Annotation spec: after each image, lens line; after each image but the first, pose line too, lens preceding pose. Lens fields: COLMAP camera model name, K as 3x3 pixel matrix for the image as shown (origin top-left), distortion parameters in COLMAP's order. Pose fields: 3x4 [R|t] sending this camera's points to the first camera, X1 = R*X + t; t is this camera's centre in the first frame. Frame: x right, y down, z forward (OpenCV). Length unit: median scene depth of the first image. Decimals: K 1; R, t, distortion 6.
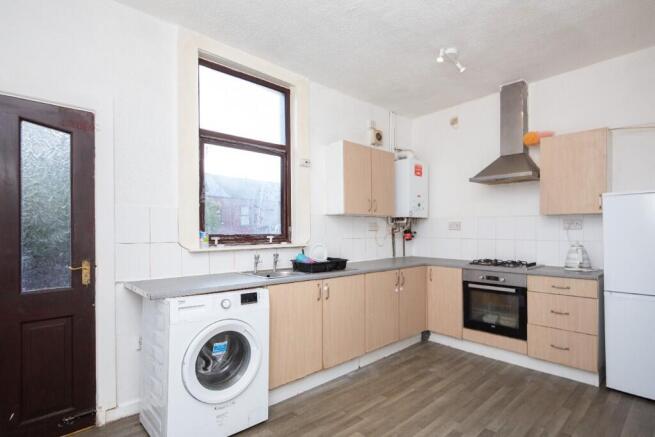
lens RADIAL K [[345.7, 0, 331.6], [0, 345.7, 221.4], [0, 0, 1]] dist [0.013582, -0.003673]
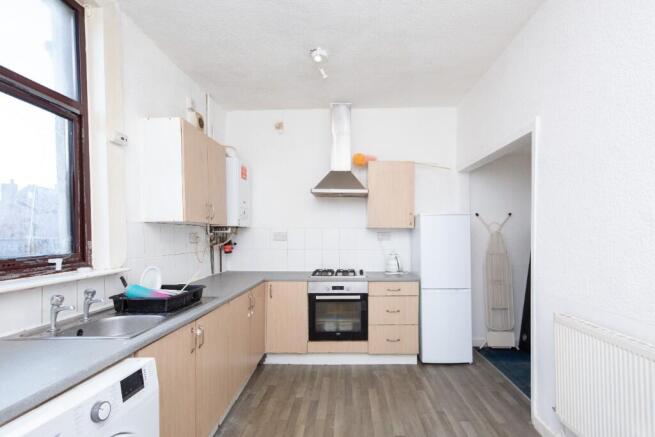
lens RADIAL K [[345.7, 0, 347.0], [0, 345.7, 233.5], [0, 0, 1]] dist [0.013582, -0.003673]
pose [[0.672614, 0.002032, 0.739991, -0.278377], [-0.018868, 0.999718, 0.014404, -0.014867], [-0.739753, -0.023650, 0.672463, 0.275218]]
